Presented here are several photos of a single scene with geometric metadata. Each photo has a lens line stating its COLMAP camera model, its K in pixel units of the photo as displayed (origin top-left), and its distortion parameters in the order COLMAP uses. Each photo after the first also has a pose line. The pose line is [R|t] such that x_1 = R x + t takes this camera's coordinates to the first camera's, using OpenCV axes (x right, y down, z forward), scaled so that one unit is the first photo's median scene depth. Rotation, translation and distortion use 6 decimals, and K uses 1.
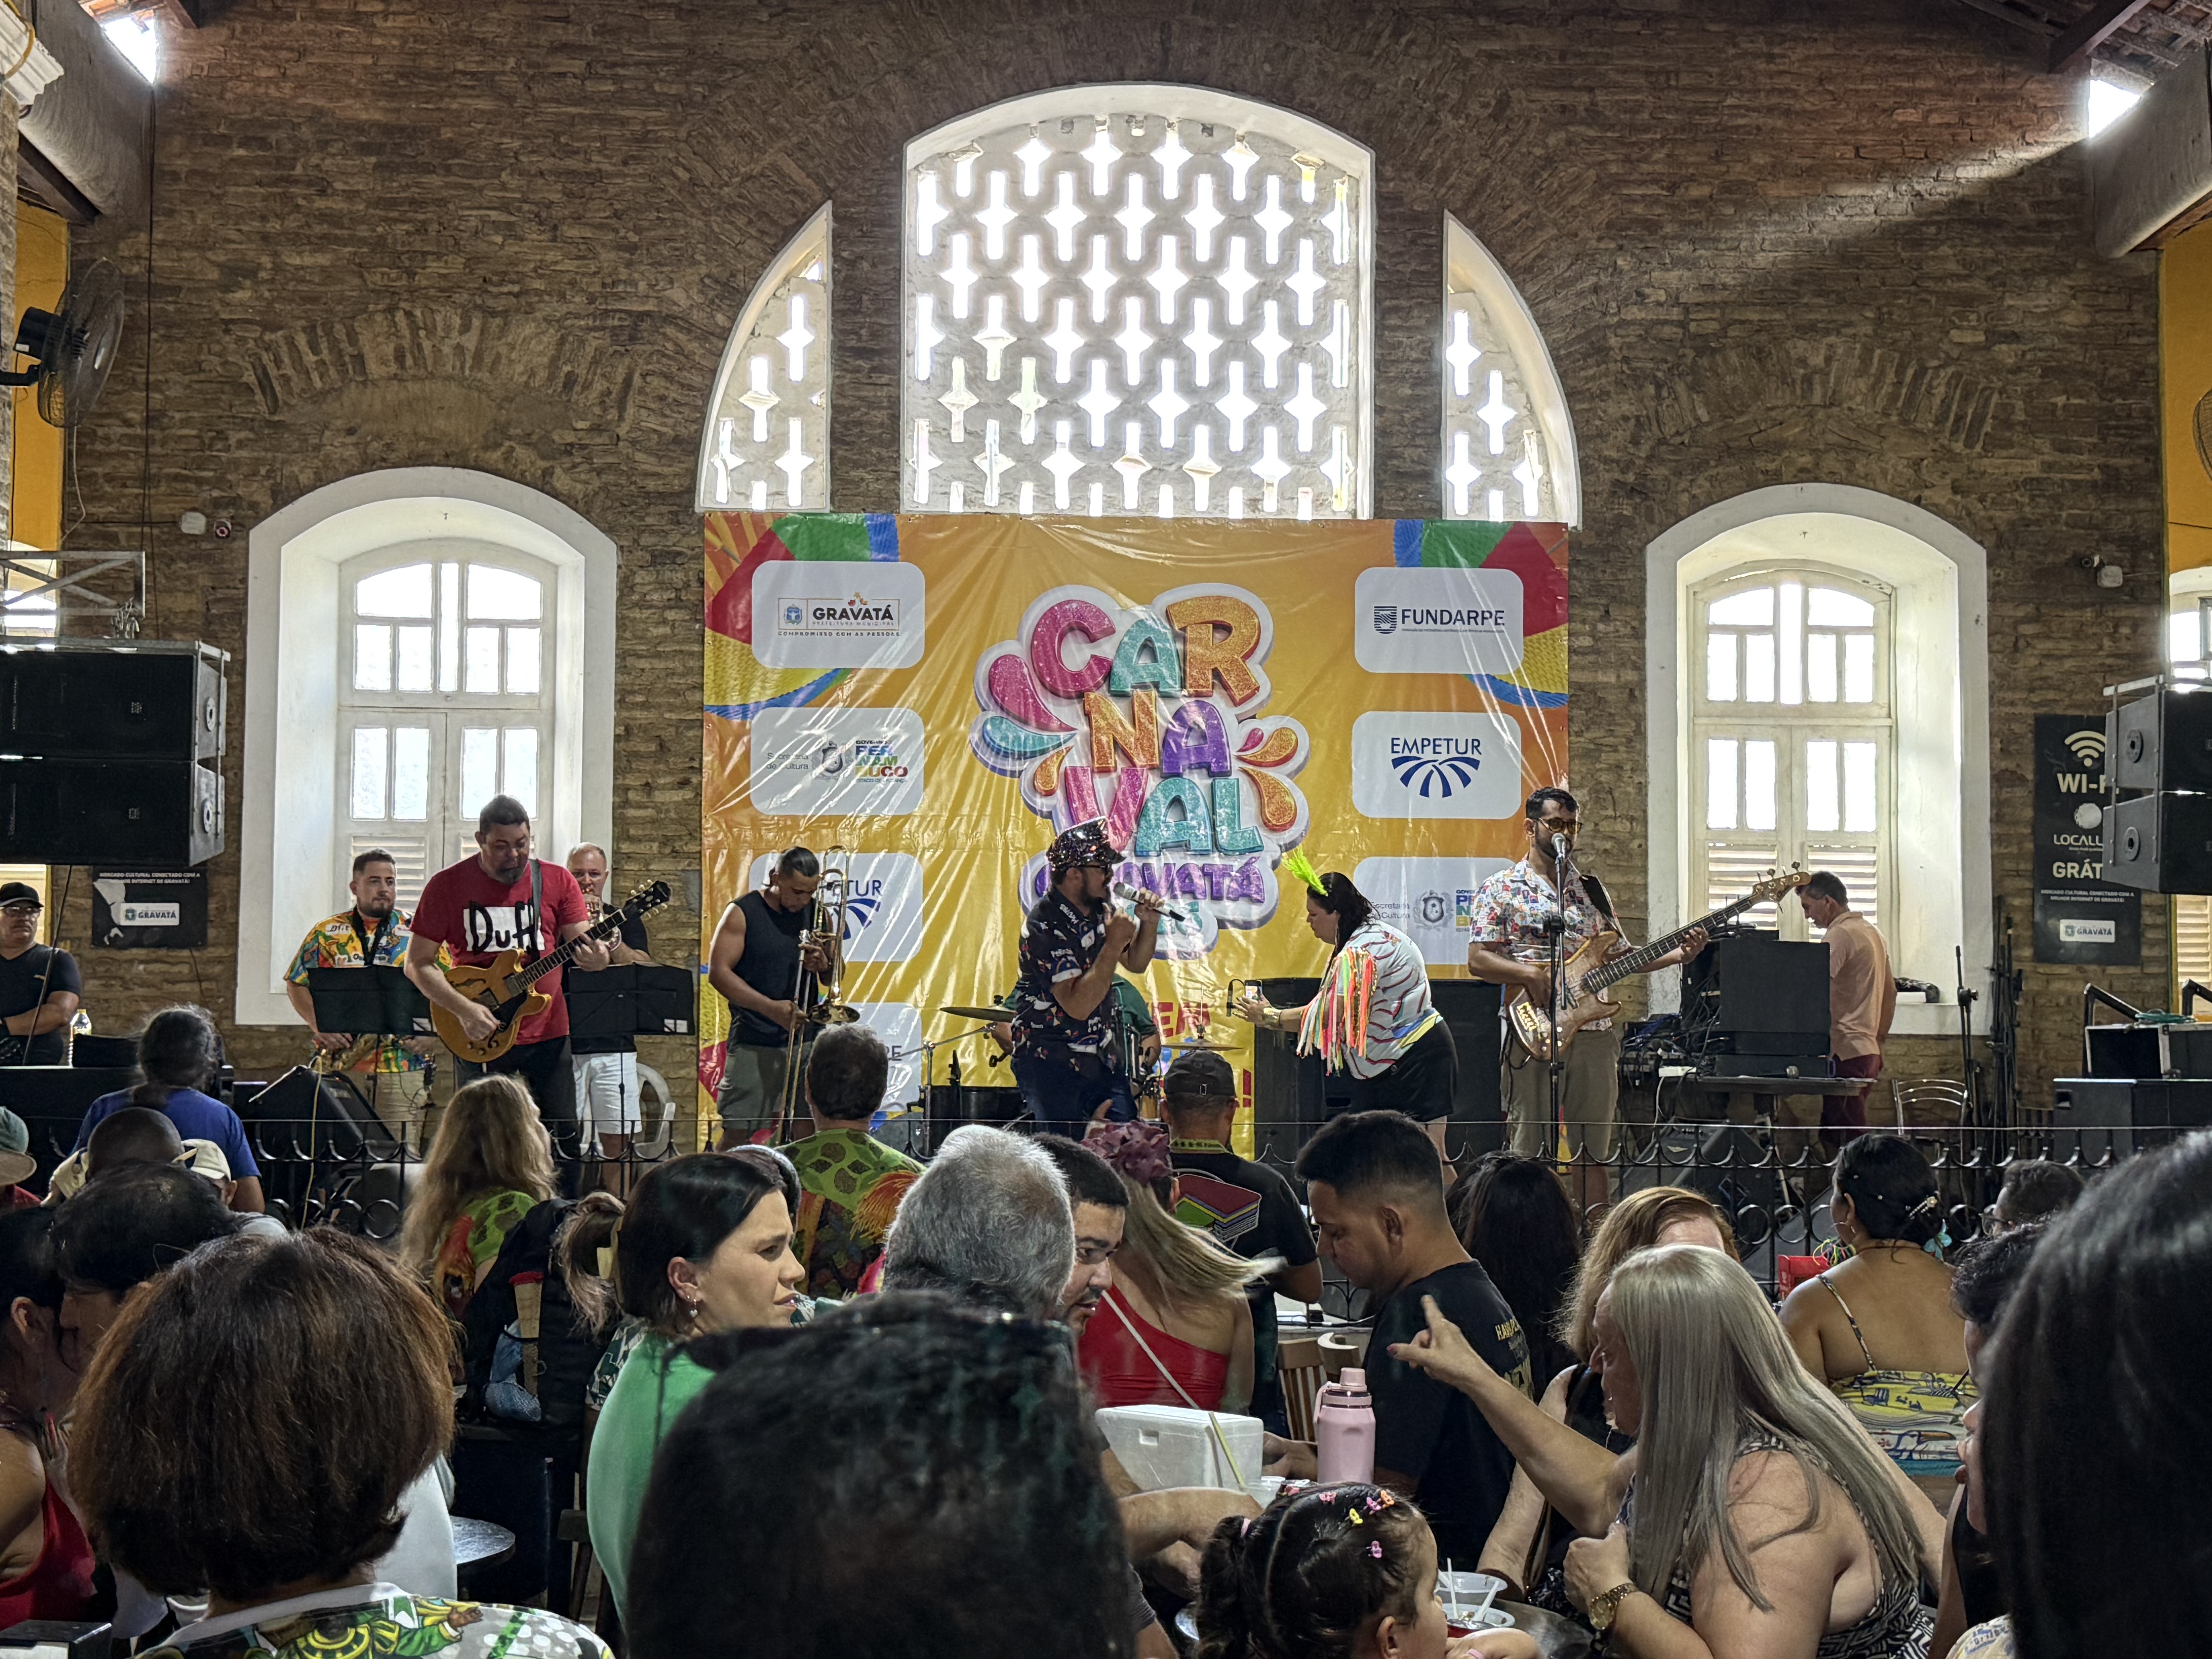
lens RADIAL K [[2931.6, 0, 1003.5], [0, 2931.6, 833.2], [0, 0, 1]] dist [0.049698, 0.044507]
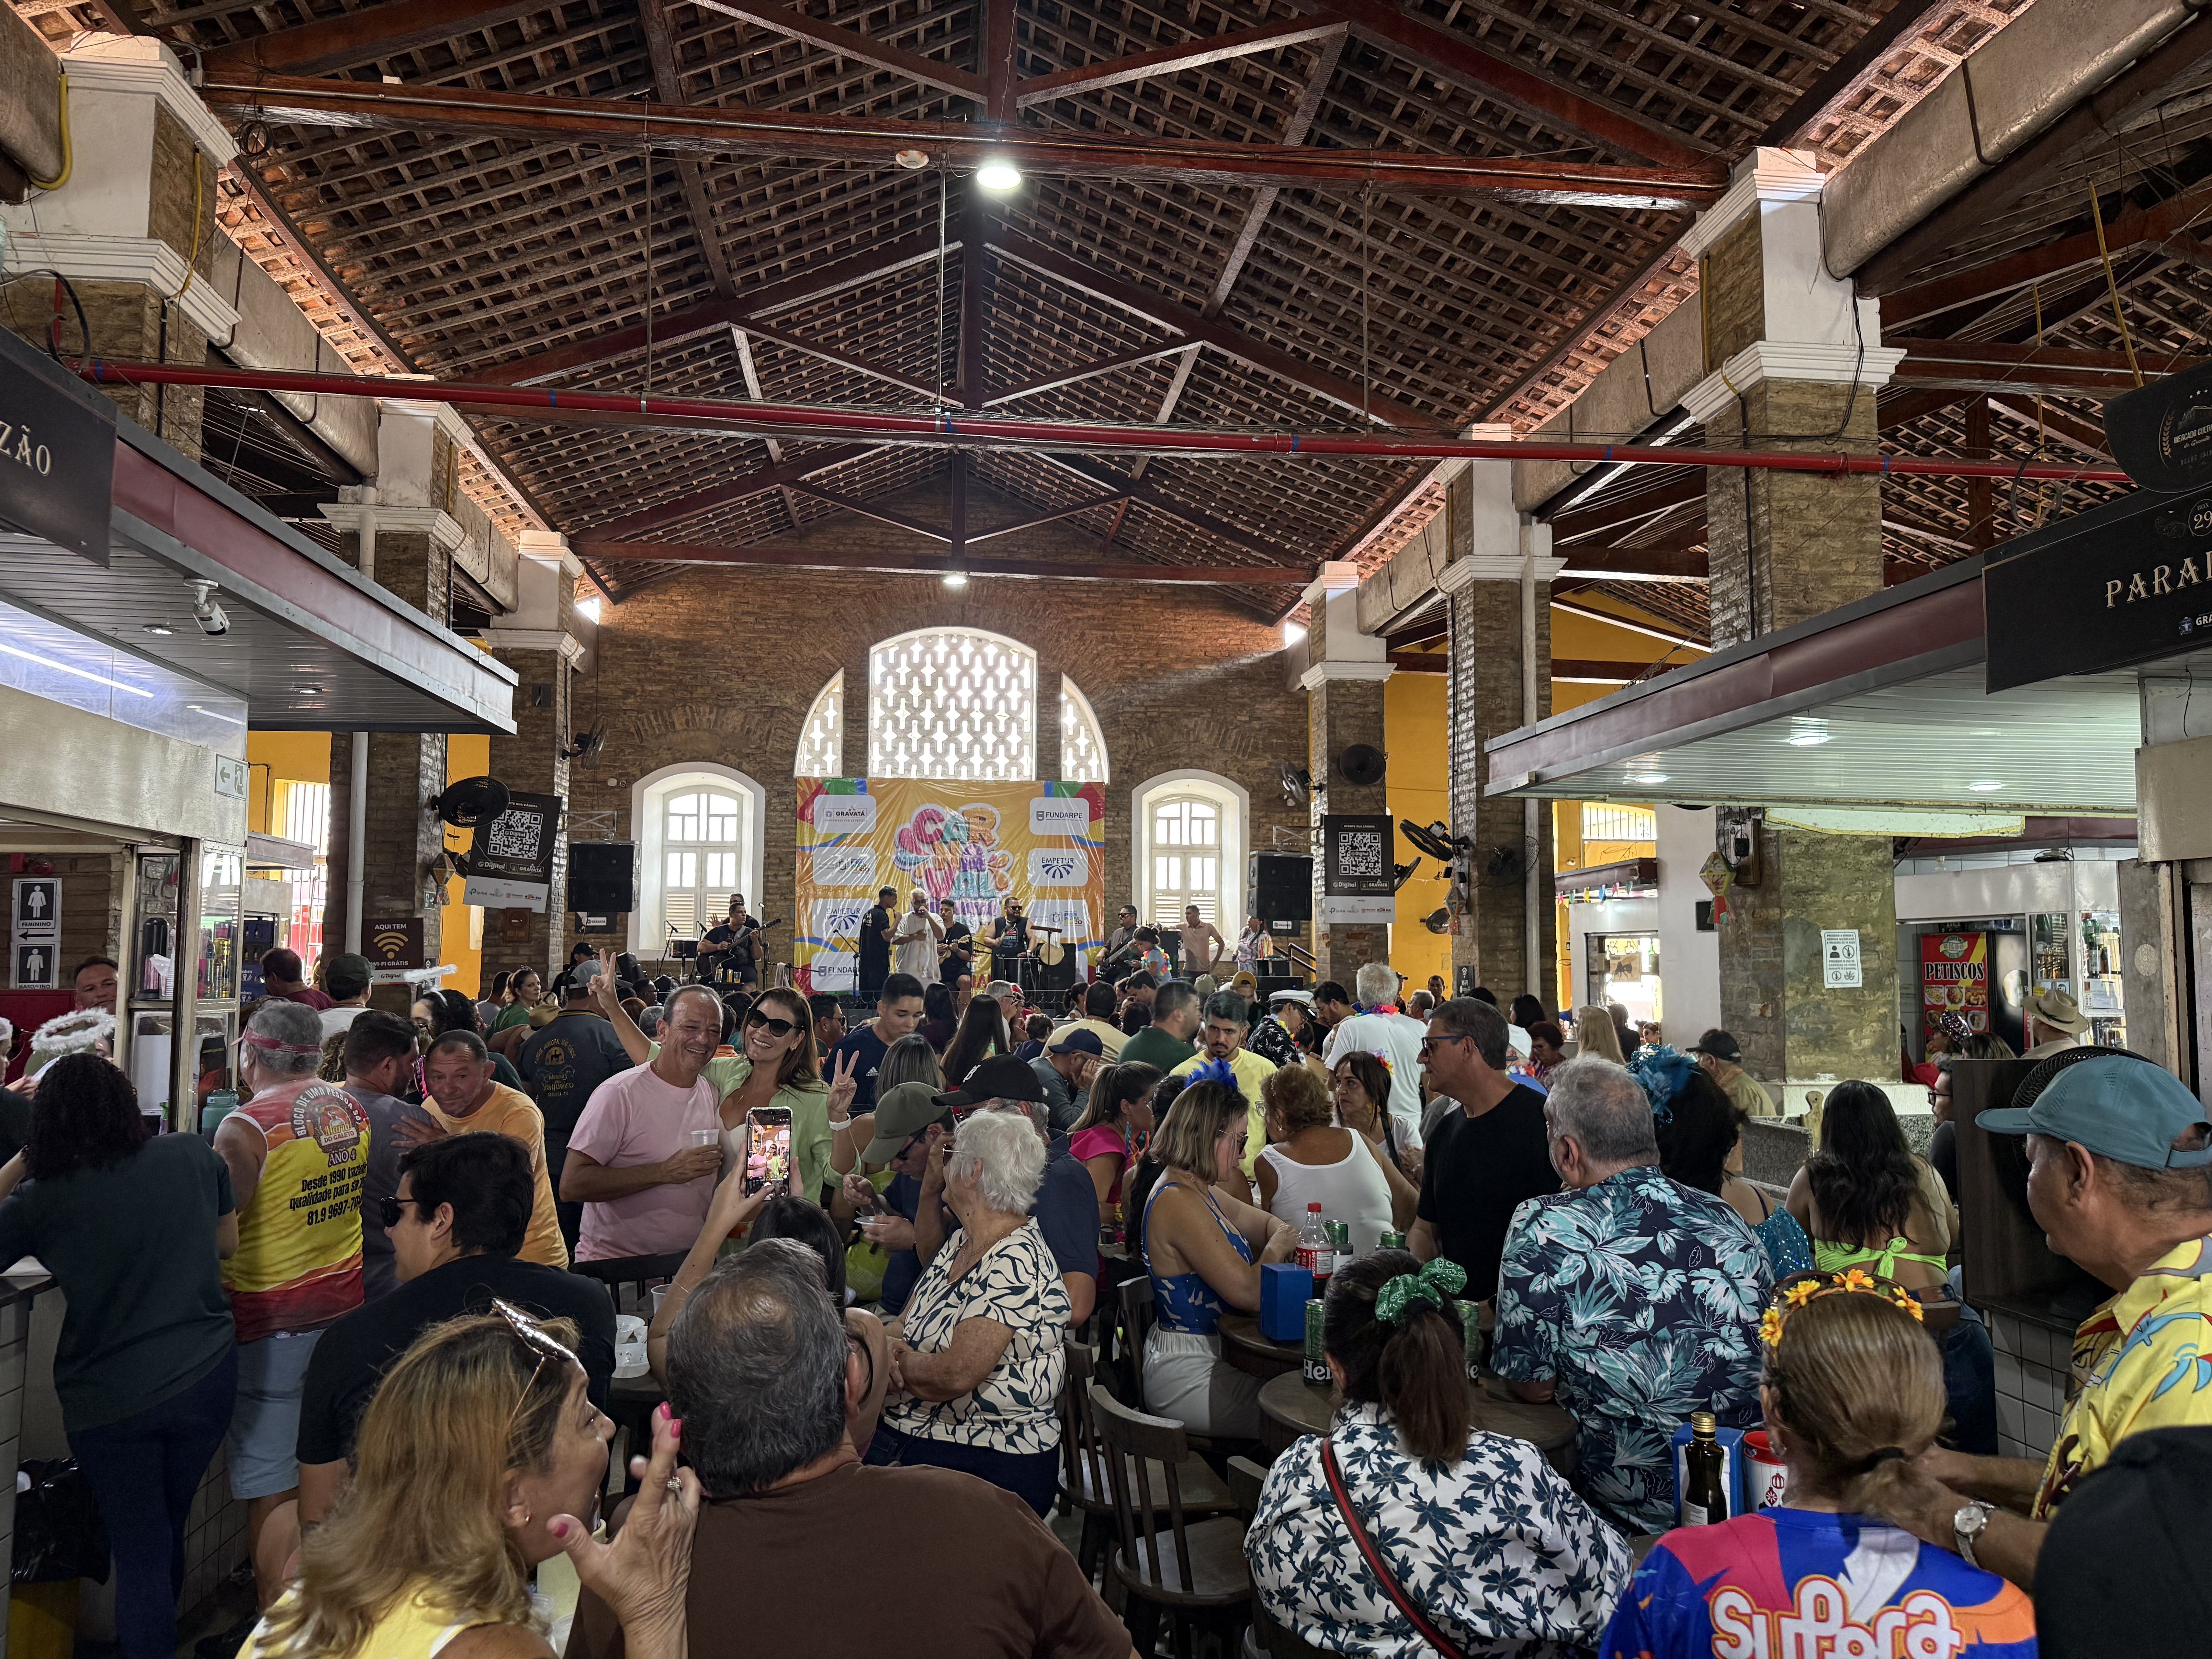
lens RADIAL K [[1559.2, 0, 1106.0], [0, 1559.2, 829.5], [0, 0, 1]] dist [0.004109, 0.000326]
pose [[0.995029, 0.003077, 0.099536, 0.043165], [-0.001856, 0.999922, -0.012356, -0.041065], [-0.099566, 0.012109, 0.994957, -0.502946]]
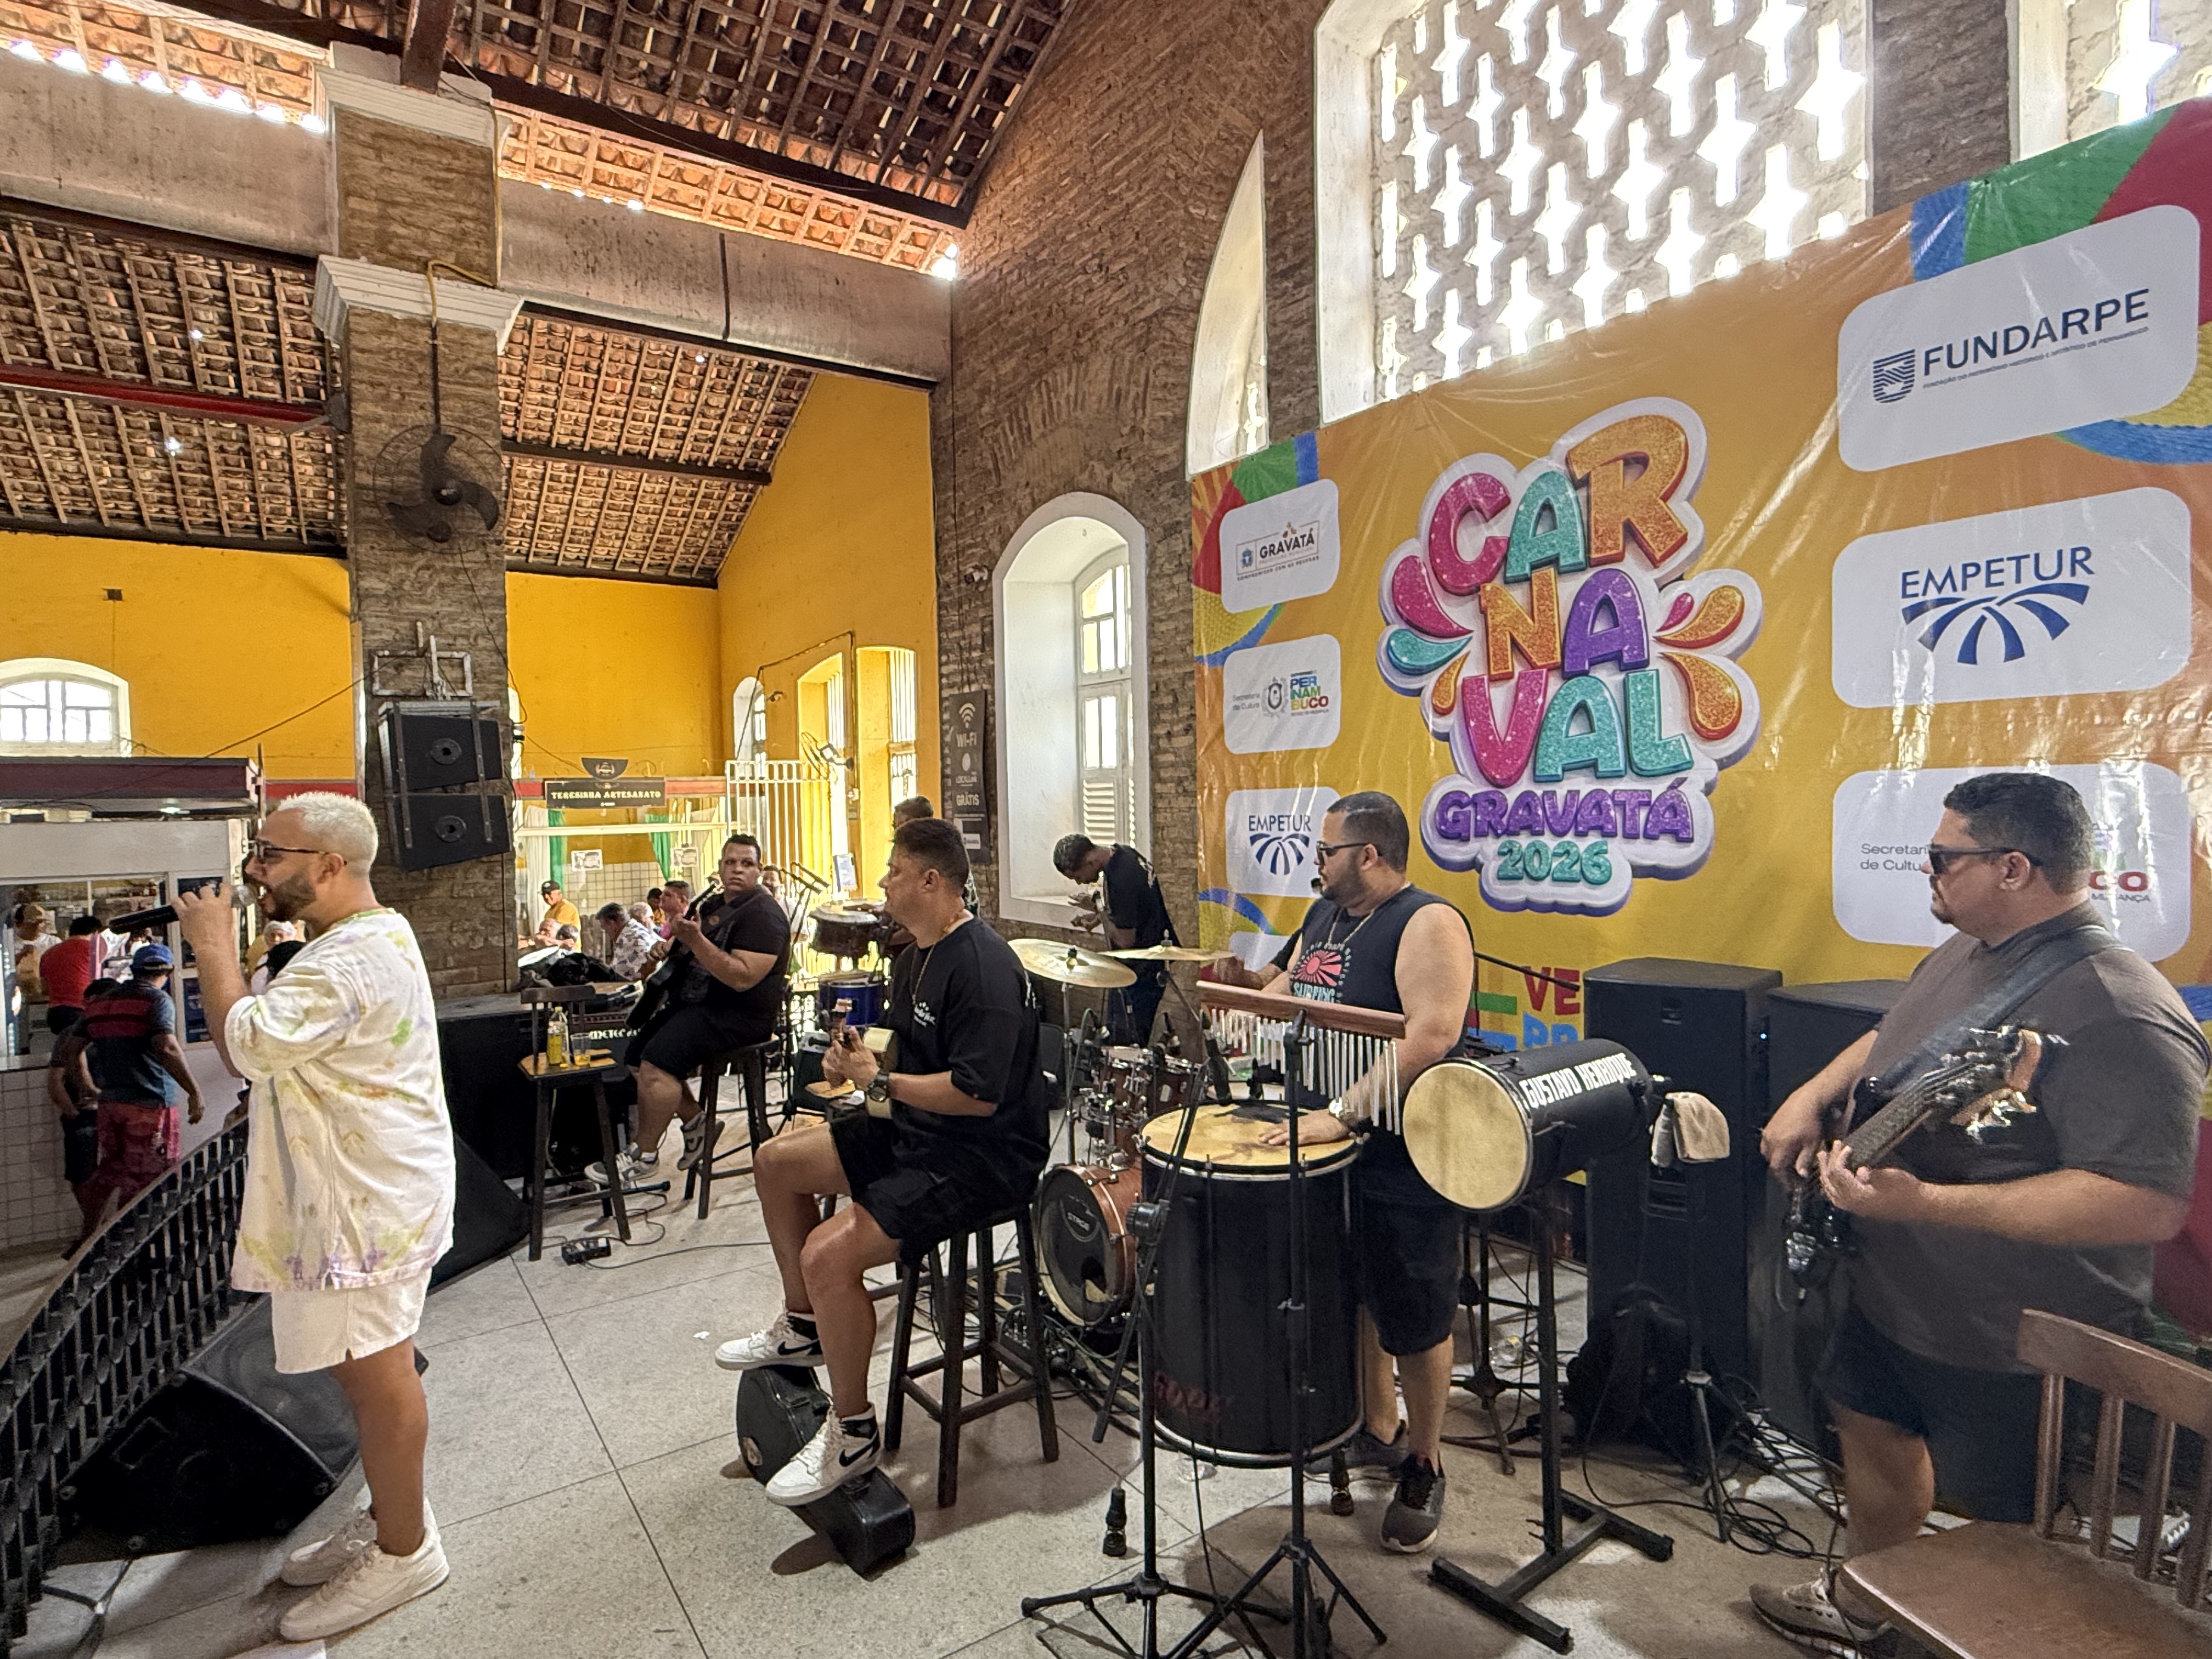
lens RADIAL K [[1160.4, 0, 1106.0], [0, 1160.4, 829.5], [0, 0, 1]] dist [-0.011547, -0.001331]
pose [[0.525650, 0.005816, -0.850681, 0.245626], [0.085852, 0.994509, 0.059848, -0.008068], [0.846358, -0.104492, 0.522264, 0.722212]]
